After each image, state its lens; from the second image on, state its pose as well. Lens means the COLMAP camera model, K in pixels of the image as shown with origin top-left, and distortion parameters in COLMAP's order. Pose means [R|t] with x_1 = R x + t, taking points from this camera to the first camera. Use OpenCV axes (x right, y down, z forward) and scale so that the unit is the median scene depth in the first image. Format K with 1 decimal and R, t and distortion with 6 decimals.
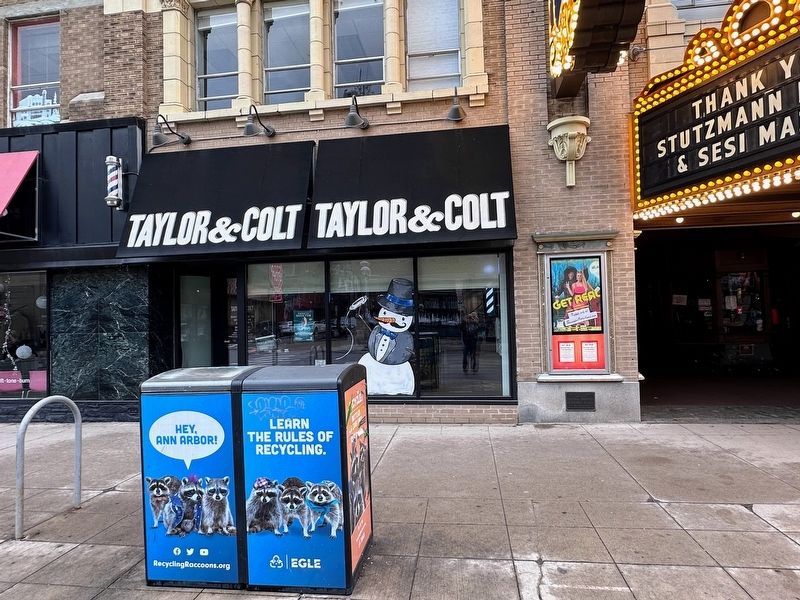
lens RADIAL K [[498.5, 0, 400.0], [0, 498.5, 300.0], [0, 0, 1]] dist [-0.004004, -0.000930]
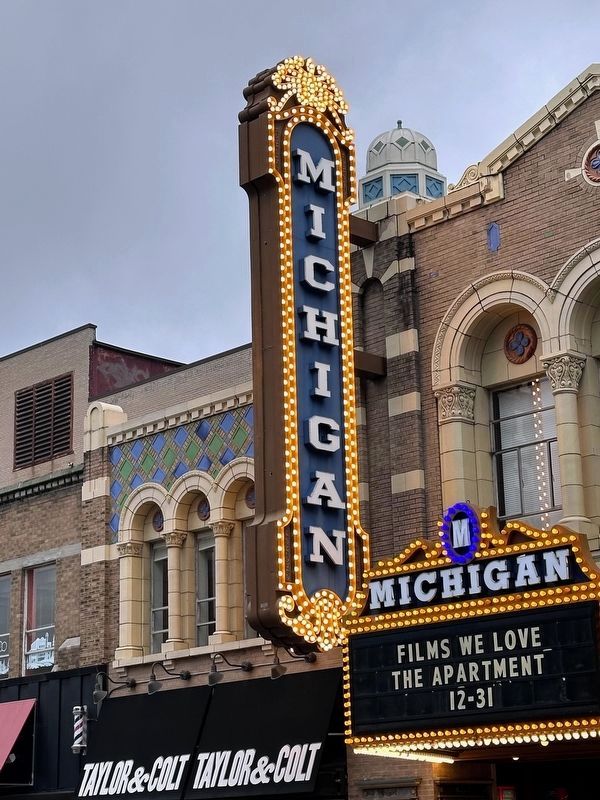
lens RADIAL K [[1607.3, 0, 297.7], [0, 1607.3, 413.2], [0, 0, 1]] dist [0.193908, 0.076890]
pose [[0.784792, -0.149190, -0.601534, 1.978056], [0.022859, 0.976901, -0.212465, -0.145308], [0.619337, 0.152991, 0.770075, -1.494178]]
